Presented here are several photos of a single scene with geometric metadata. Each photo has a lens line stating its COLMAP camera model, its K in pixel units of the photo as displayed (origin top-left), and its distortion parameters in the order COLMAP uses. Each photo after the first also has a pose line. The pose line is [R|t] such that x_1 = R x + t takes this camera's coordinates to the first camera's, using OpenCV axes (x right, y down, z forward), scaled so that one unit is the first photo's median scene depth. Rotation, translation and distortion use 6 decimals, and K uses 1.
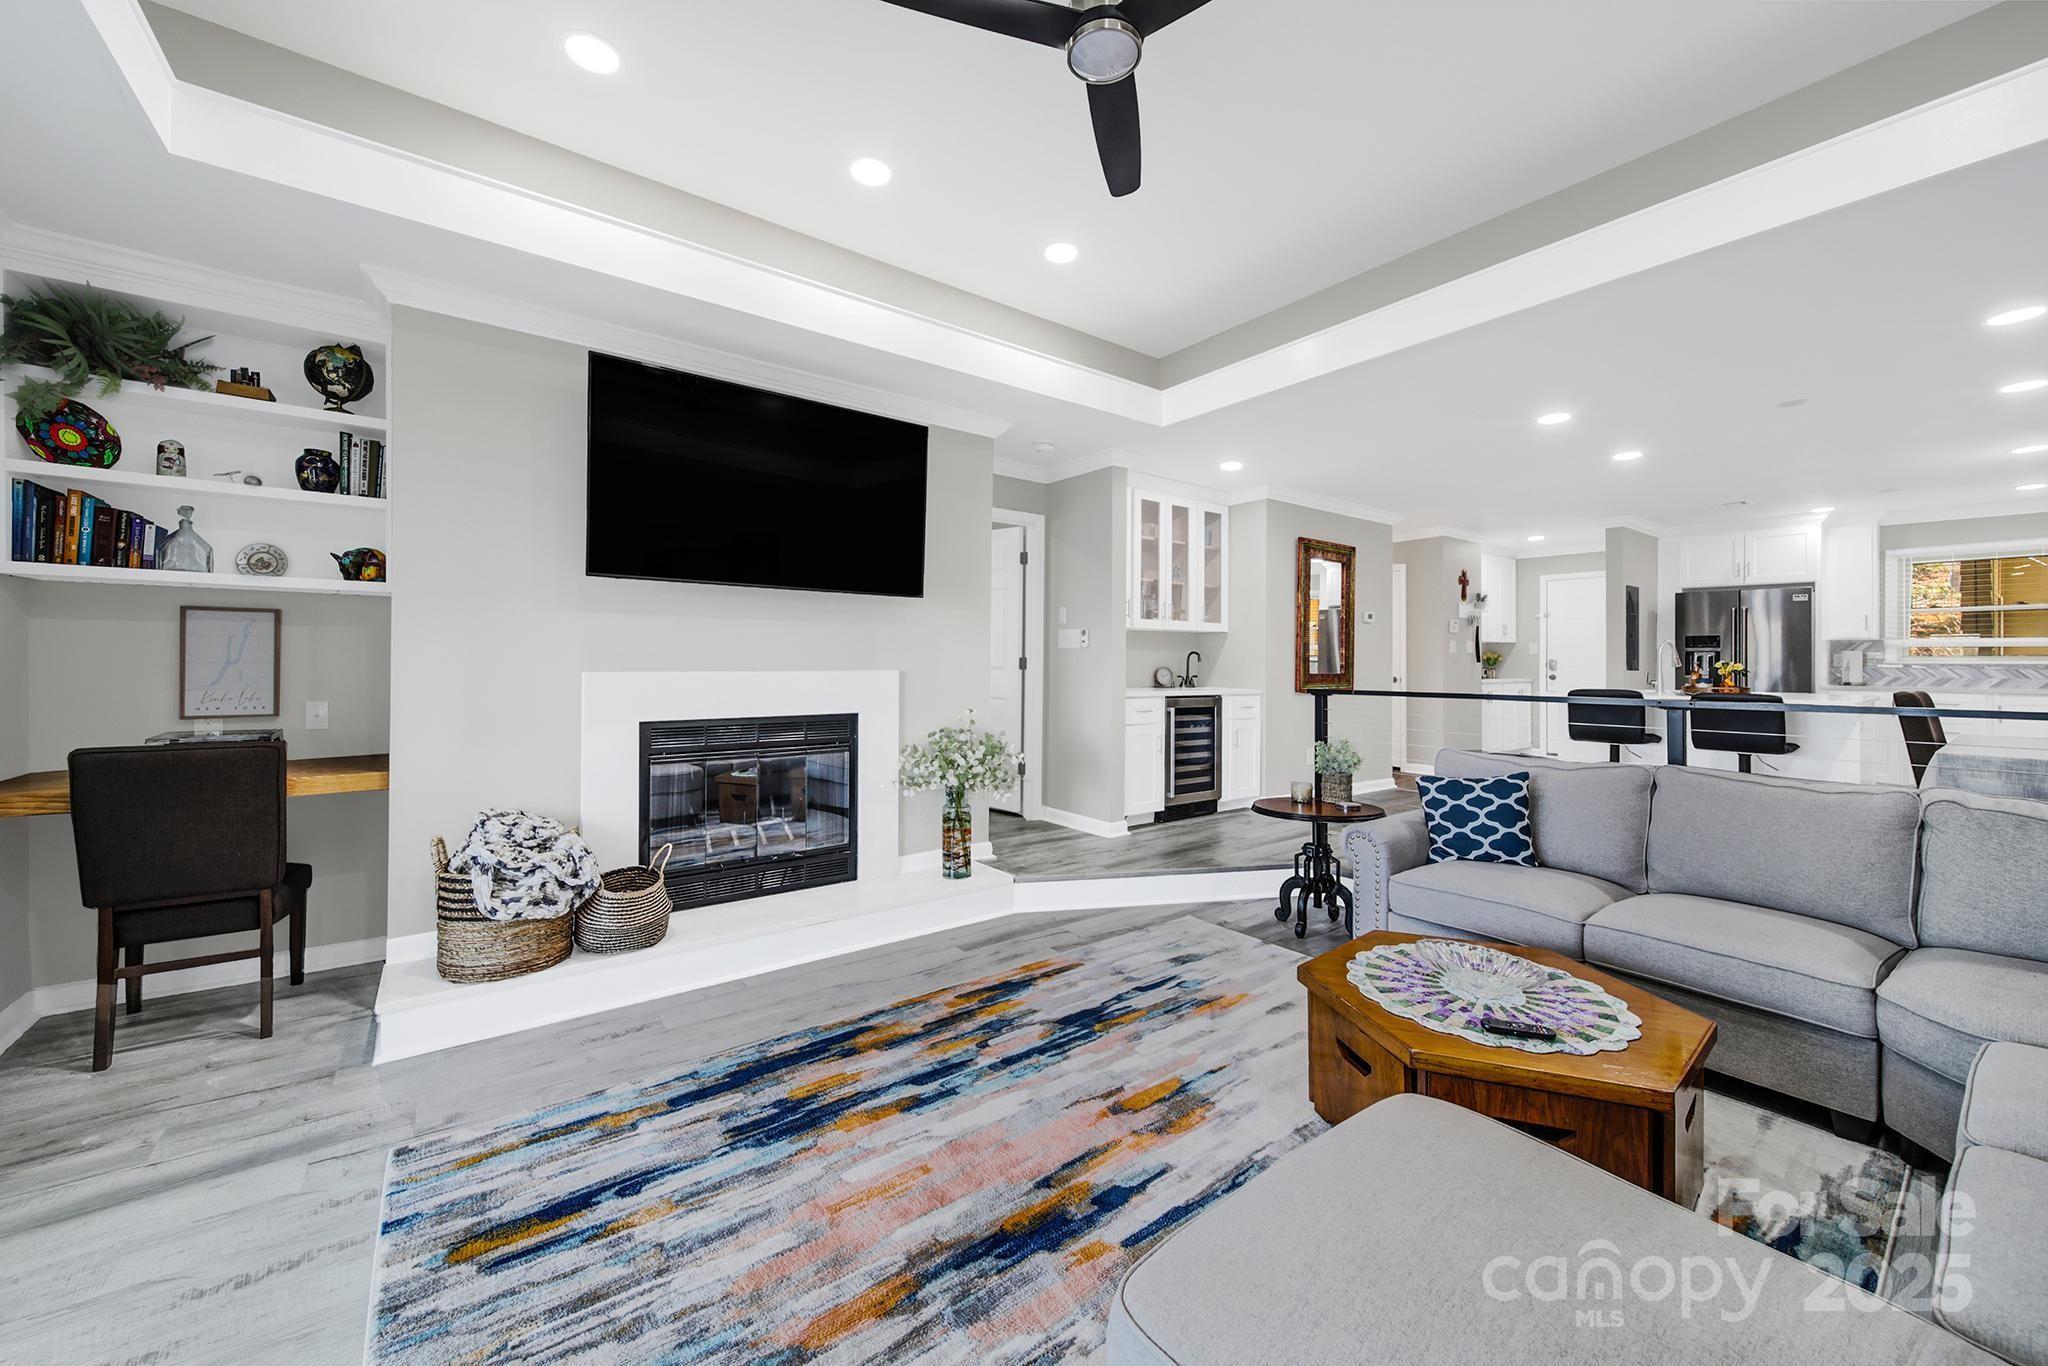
lens RADIAL K [[757.6, 0, 1016.9], [0, 757.6, 655.3], [0, 0, 1]] dist [-0.000220, -0.000084]
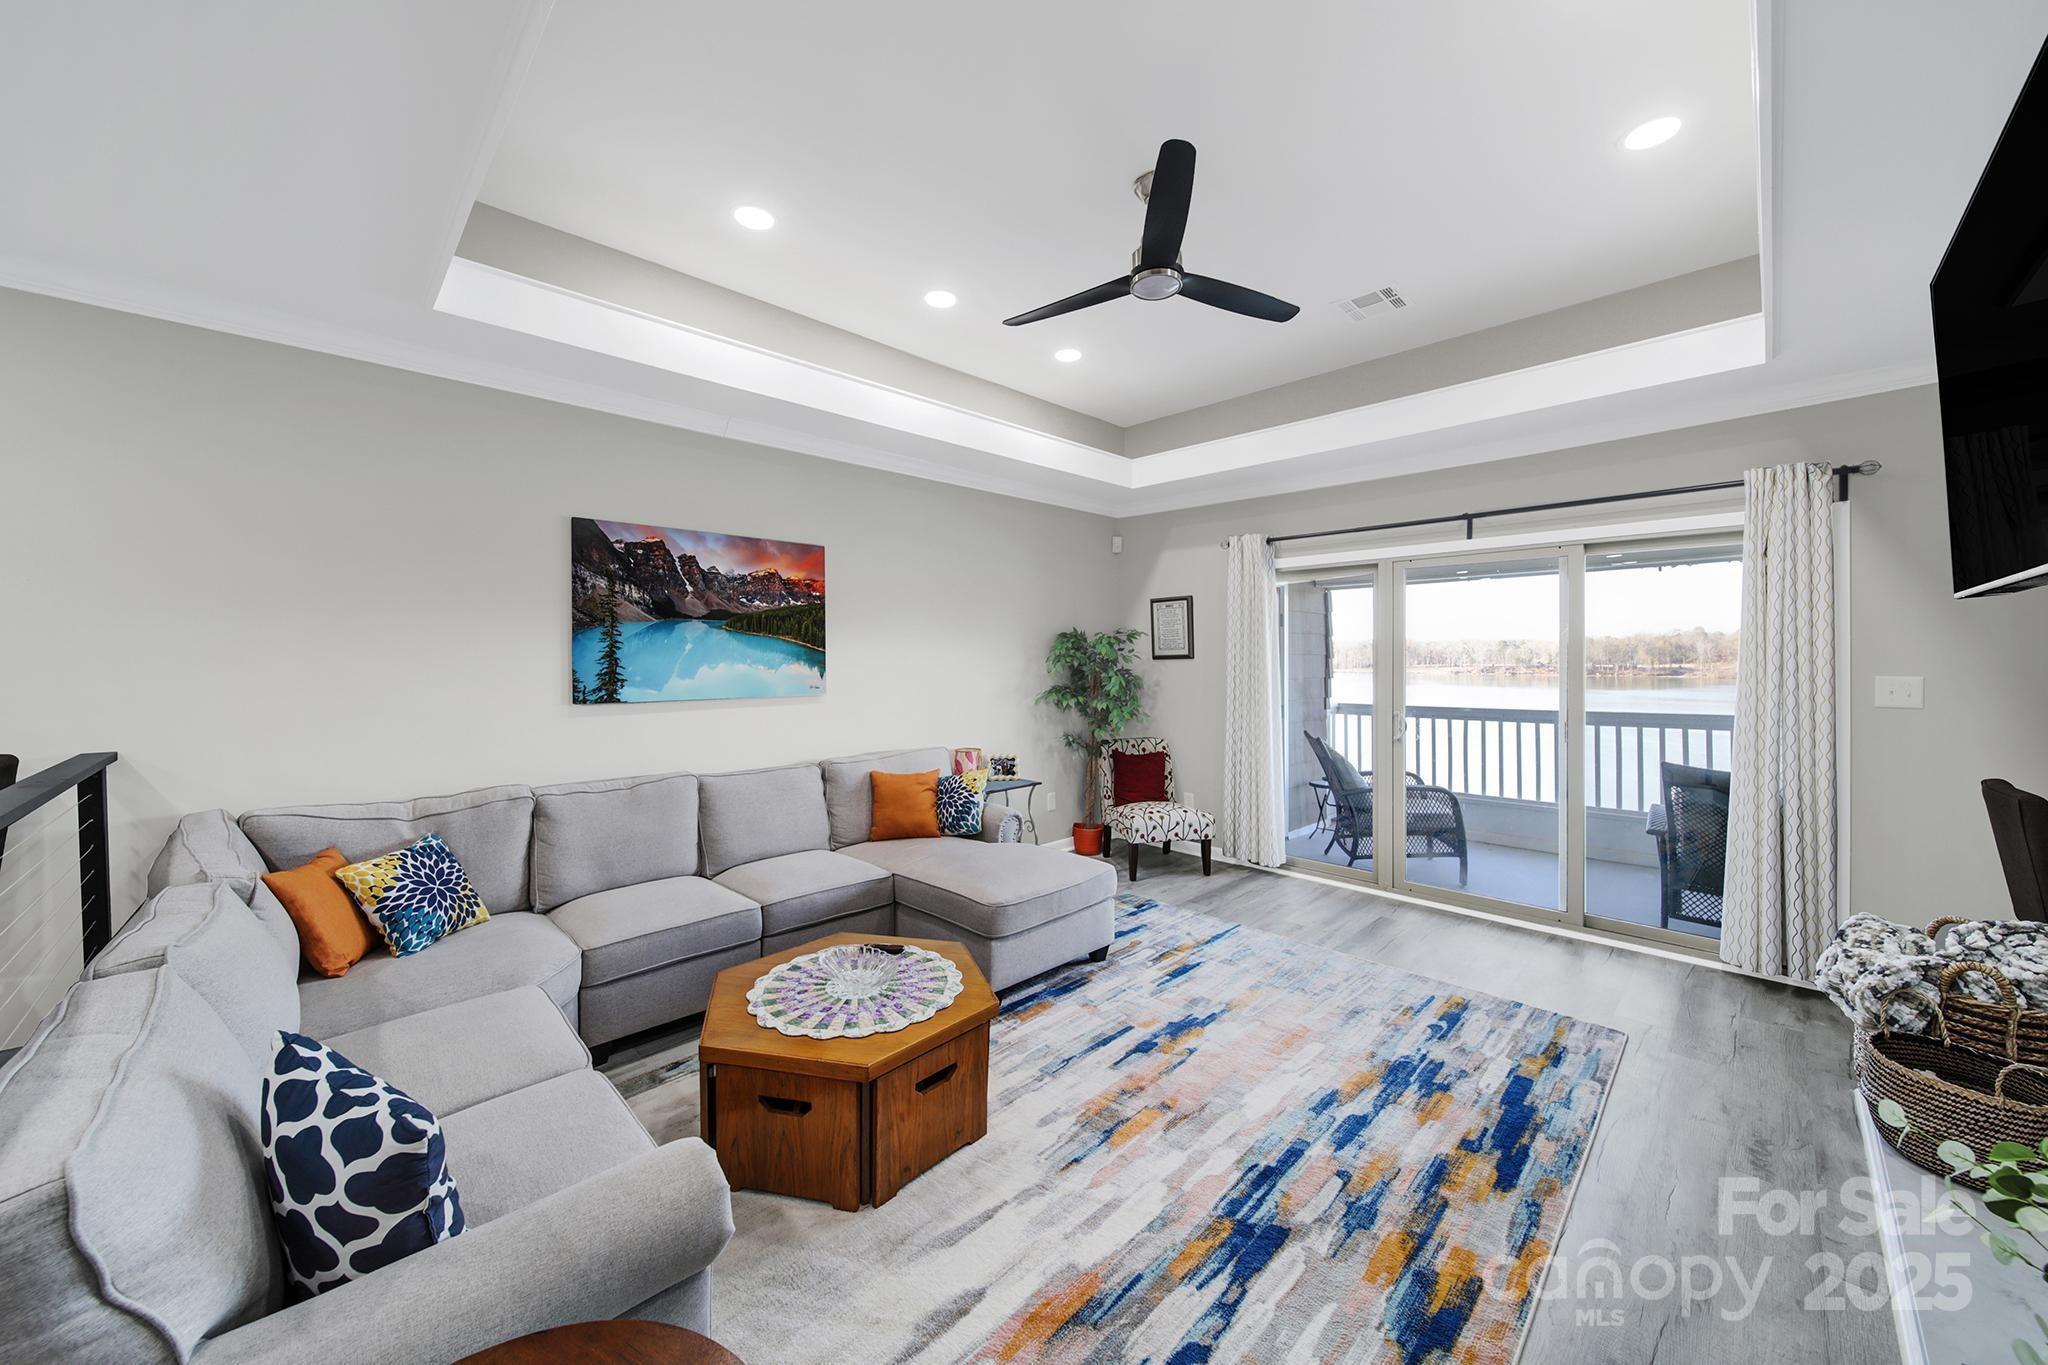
lens RADIAL K [[737.7, 0, 1028.1], [0, 737.7, 664.5], [0, 0, 1]] dist [-0.002047, -0.000551]
pose [[-0.989481, -0.002812, -0.144632, 0.339470], [-0.002583, 0.999995, -0.001768, -0.036955], [0.144637, -0.001376, -0.989484, 1.427314]]
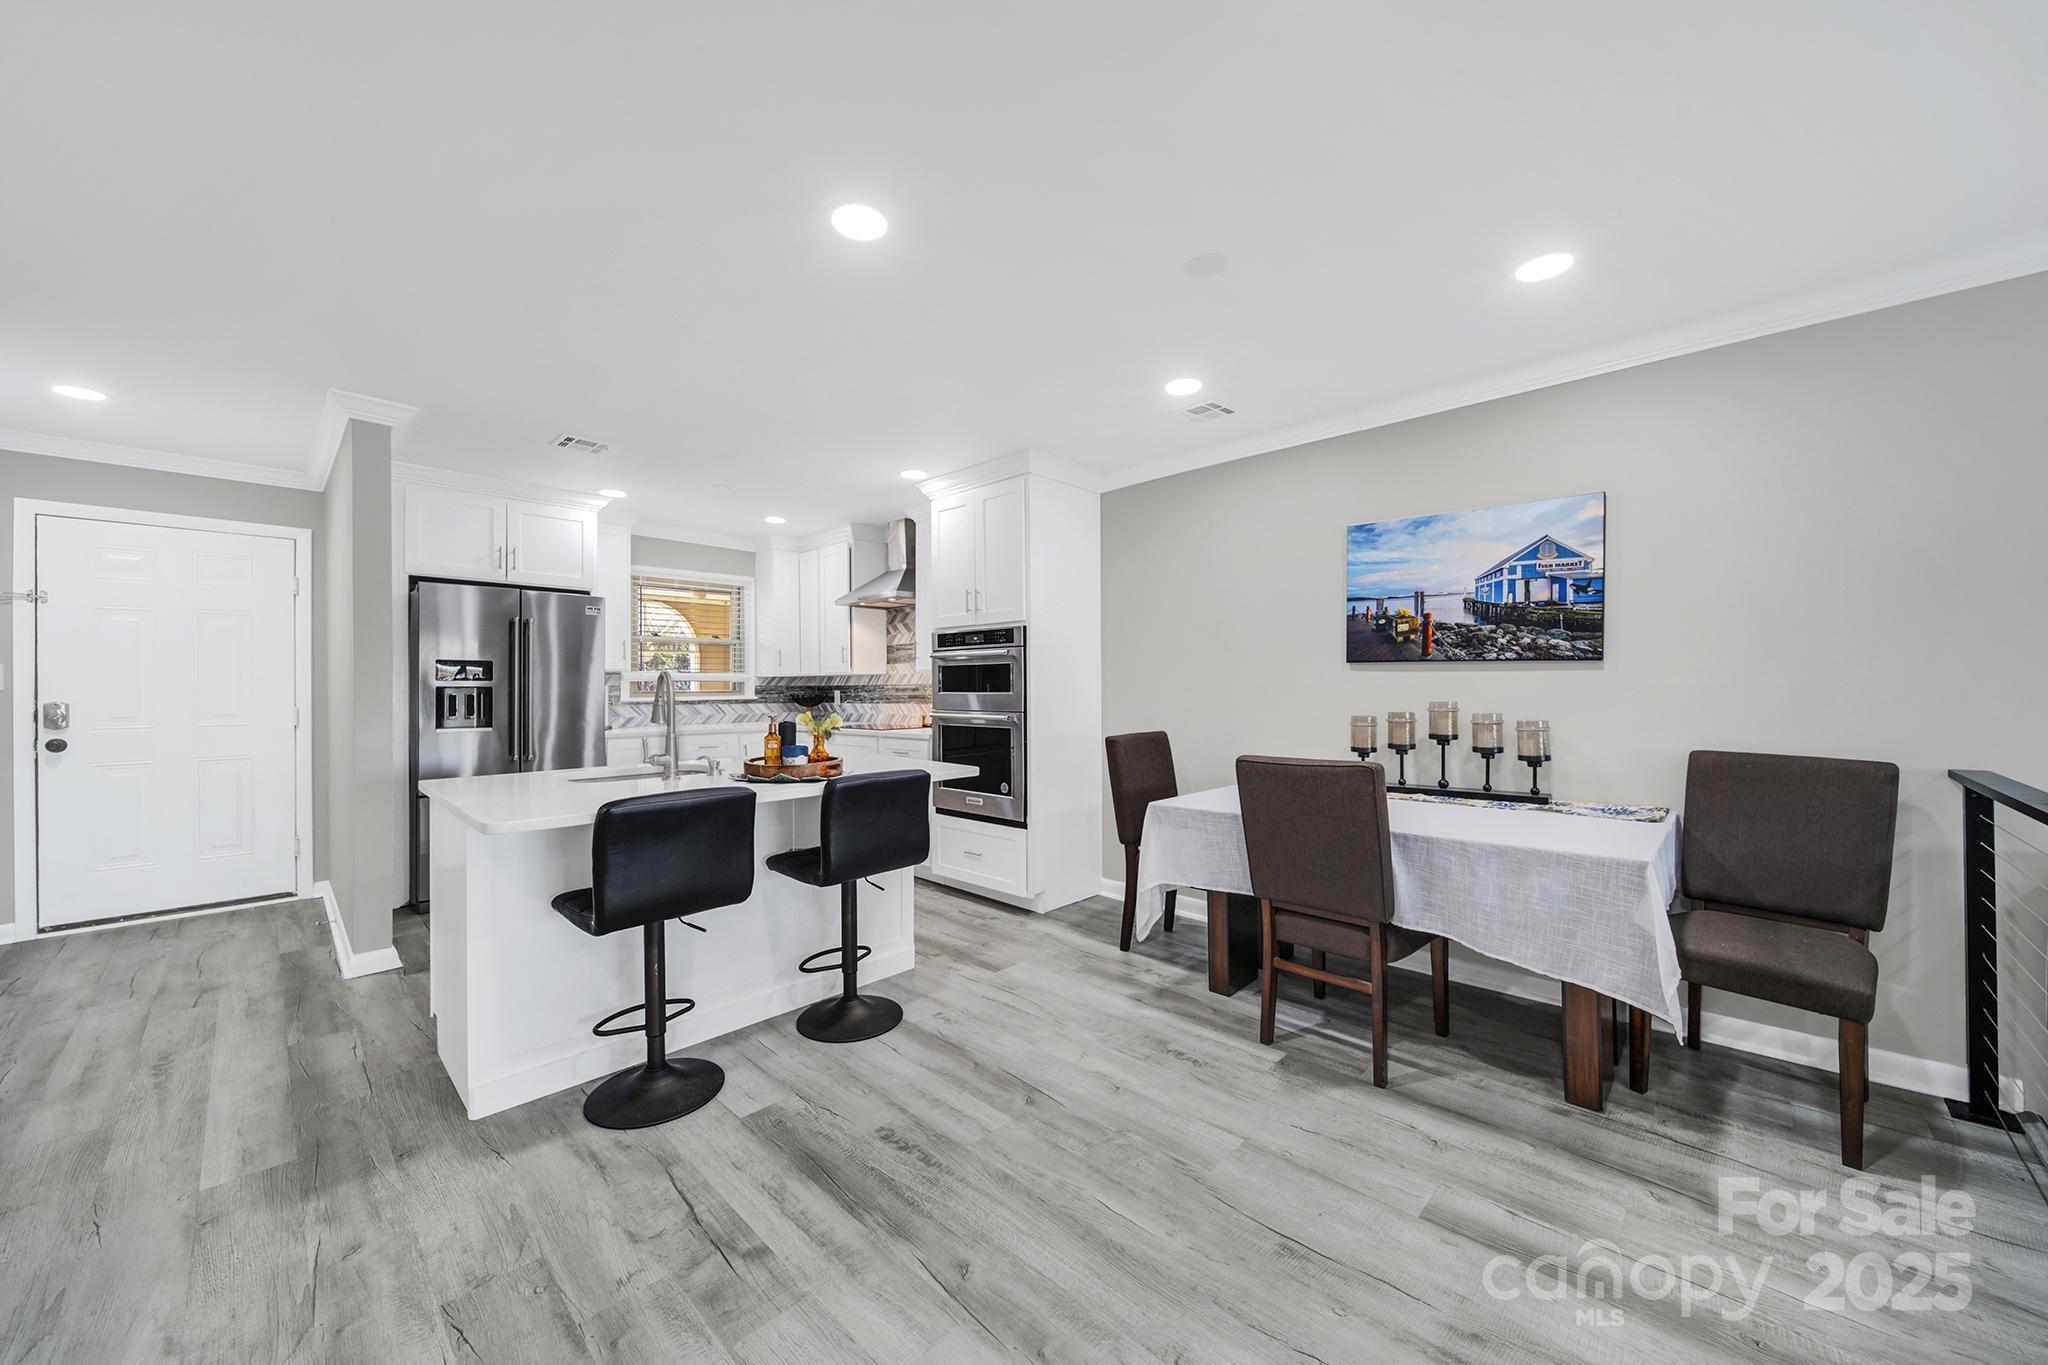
lens RADIAL K [[743.3, 0, 1014.7], [0, 743.3, 687.0], [0, 0, 1]] dist [-0.001696, -0.000523]
pose [[-0.158118, -0.006345, 0.987400, 0.622856], [-0.004928, 0.999972, 0.005636, -0.024293], [-0.987408, -0.003975, -0.158145, 1.550309]]
